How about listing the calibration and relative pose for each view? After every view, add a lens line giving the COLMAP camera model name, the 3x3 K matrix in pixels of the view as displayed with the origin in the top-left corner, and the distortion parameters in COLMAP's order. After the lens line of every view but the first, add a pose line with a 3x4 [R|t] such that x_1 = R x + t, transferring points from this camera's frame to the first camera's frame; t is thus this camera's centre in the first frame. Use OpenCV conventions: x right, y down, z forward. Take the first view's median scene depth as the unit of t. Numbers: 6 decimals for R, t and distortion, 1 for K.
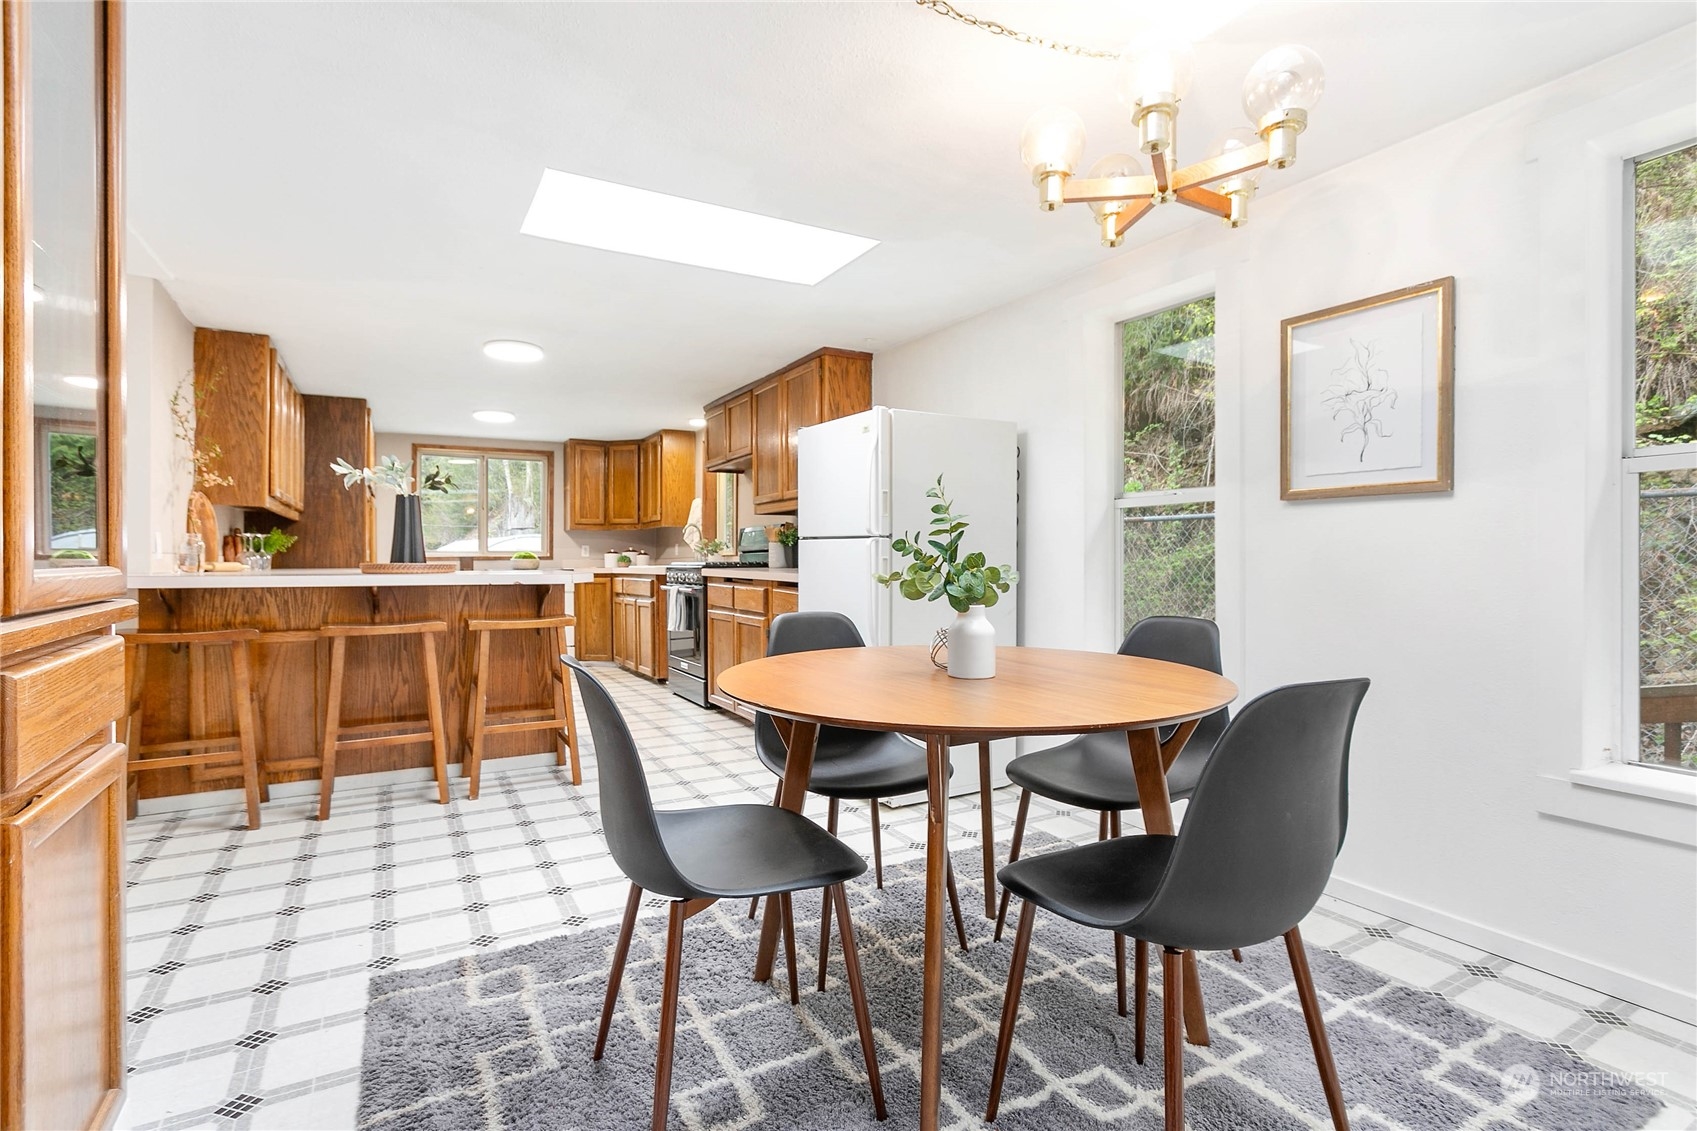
lens RADIAL K [[812.8, 0, 837.7], [0, 812.8, 558.7], [0, 0, 1]] dist [0.004132, -0.000151]
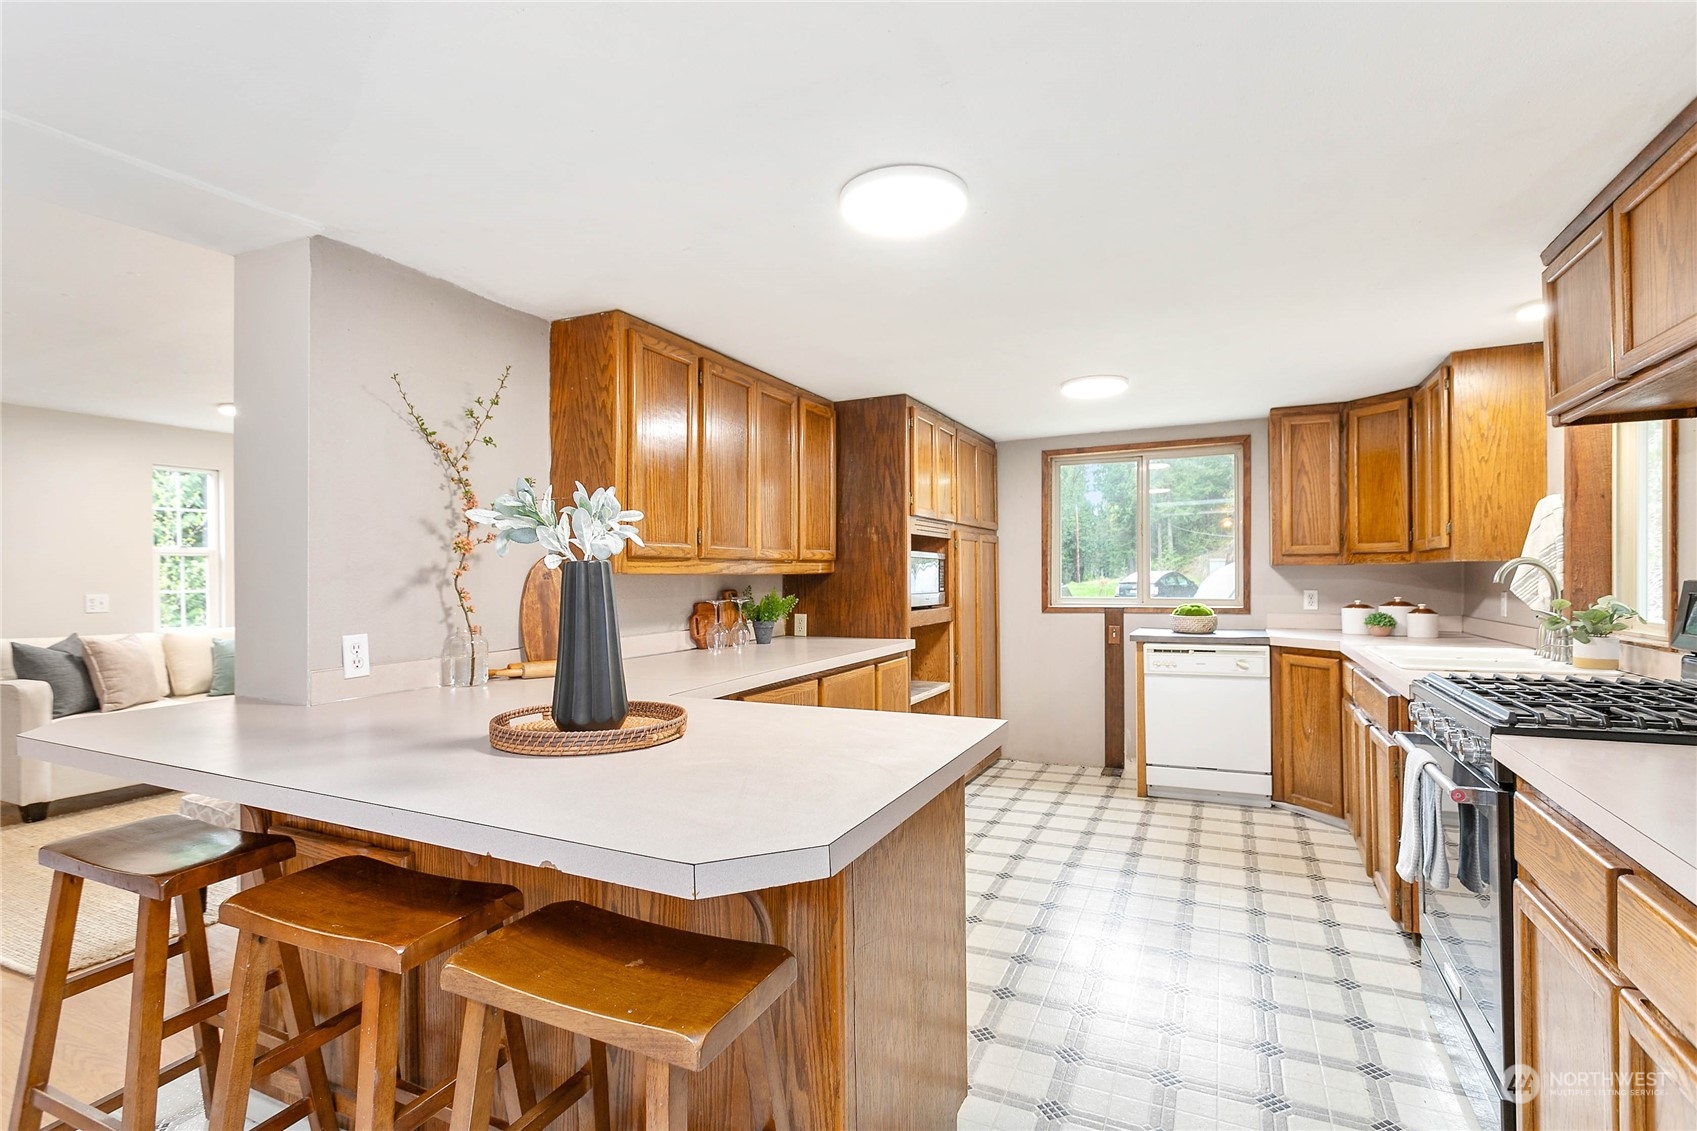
lens RADIAL K [[804.7, 0, 843.9], [0, 804.7, 566.8], [0, 0, 1]] dist [0.001743, 0.001705]
pose [[0.583351, -0.008479, -0.812176, -0.055526], [0.009490, 0.999948, -0.003623, -0.048166], [0.812165, -0.005595, 0.583401, 0.564546]]
